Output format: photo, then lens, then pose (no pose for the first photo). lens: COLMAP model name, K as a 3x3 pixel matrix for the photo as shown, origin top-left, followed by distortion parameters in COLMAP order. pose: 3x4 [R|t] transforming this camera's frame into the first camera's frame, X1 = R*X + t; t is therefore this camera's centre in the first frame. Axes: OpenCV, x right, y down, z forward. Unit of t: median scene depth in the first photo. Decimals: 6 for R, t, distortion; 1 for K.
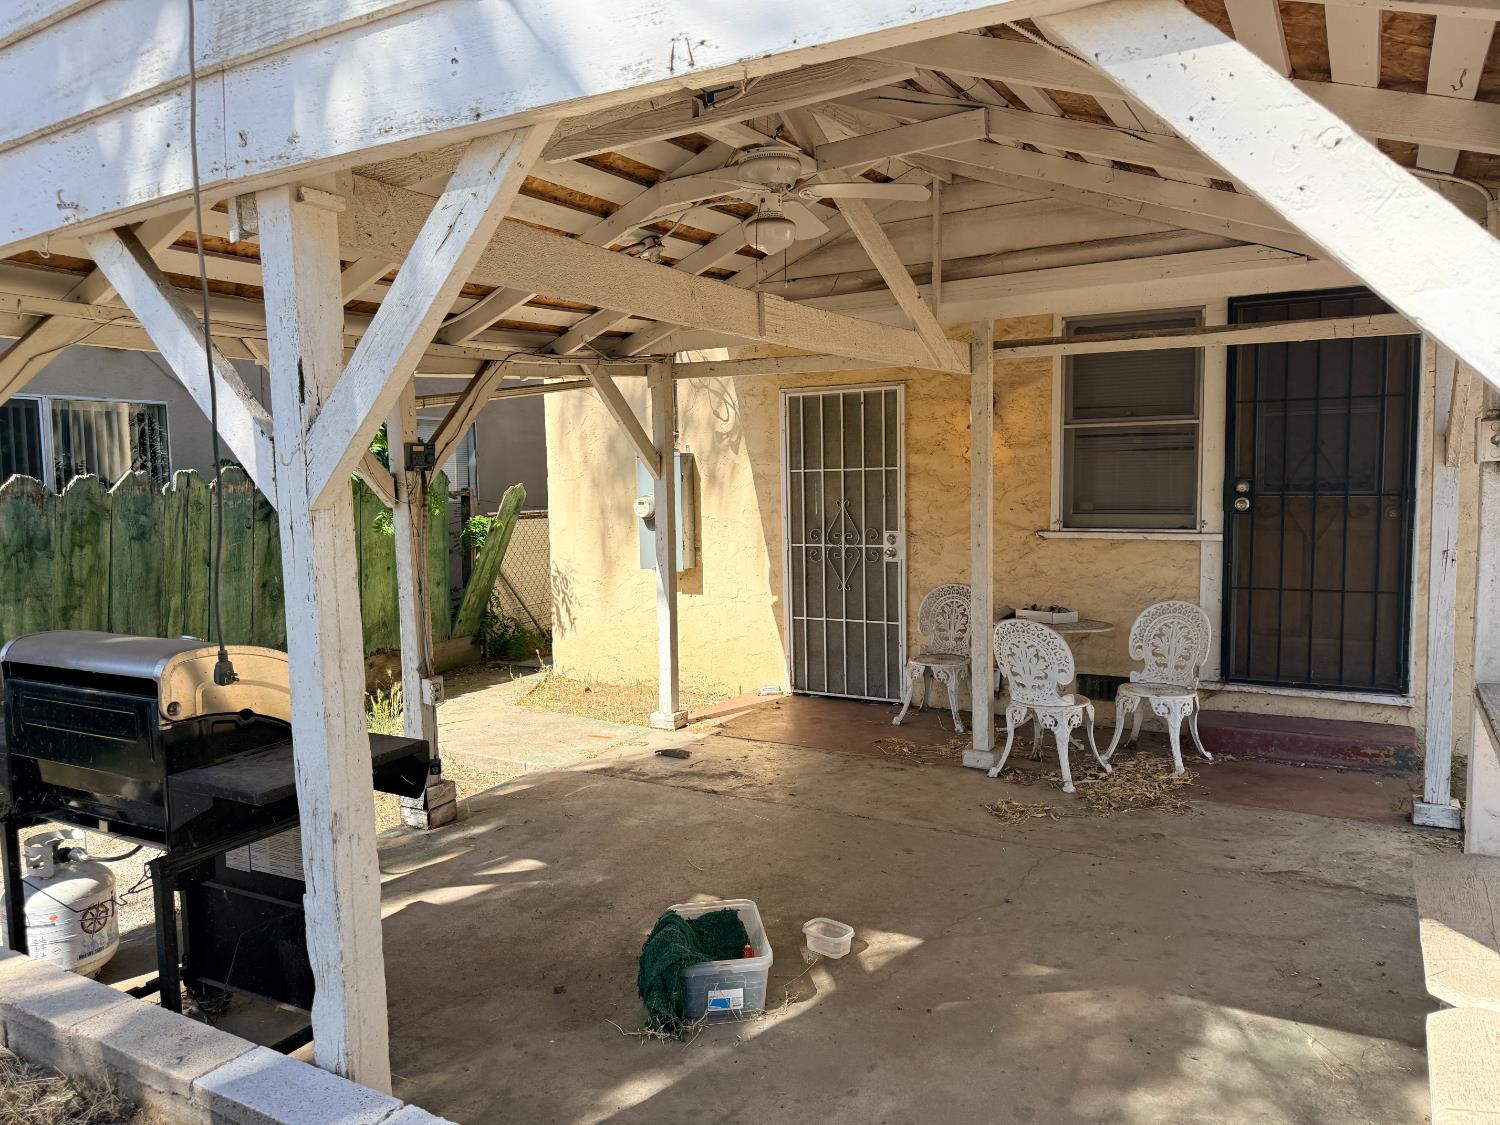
lens RADIAL K [[1041.5, 0, 750.3], [0, 1041.5, 558.9], [0, 0, 1]] dist [0.002177, -0.004523]
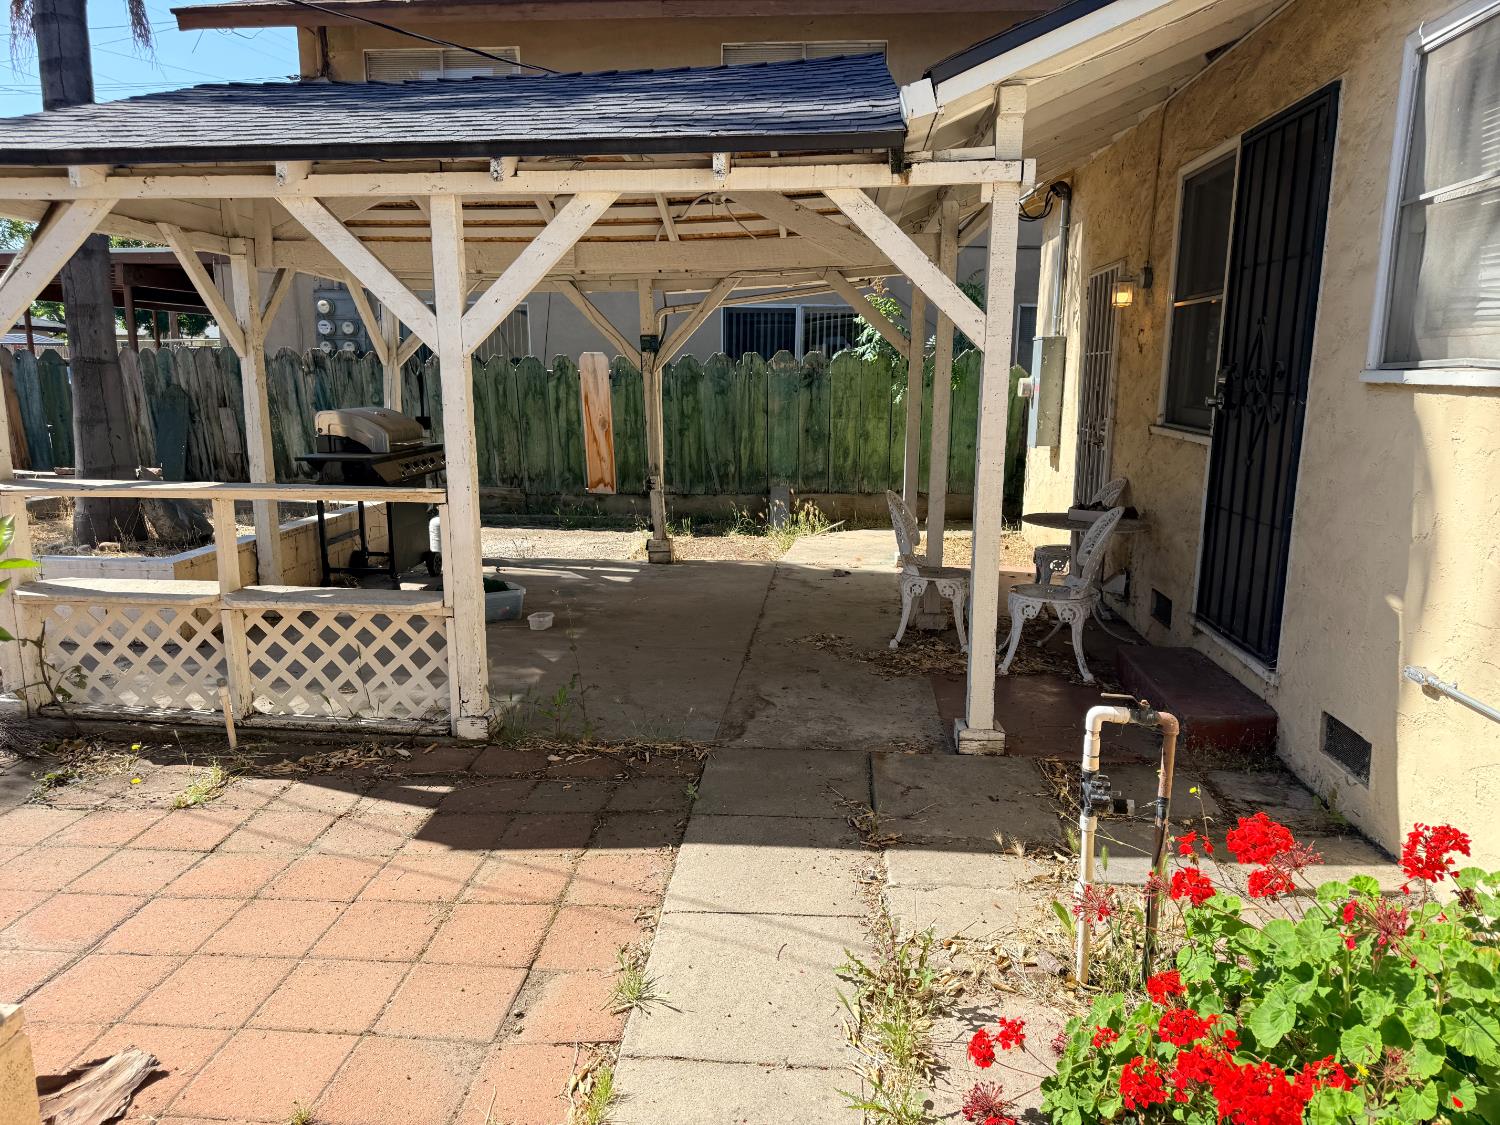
lens RADIAL K [[1041.5, 0, 747.2], [0, 1041.5, 568.5], [0, 0, 1]] dist [0.002177, -0.004523]
pose [[0.430437, 0.190732, -0.882239, 0.982223], [-0.086153, 0.981638, 0.170188, -0.031705], [0.898500, 0.002753, 0.438966, 0.294159]]
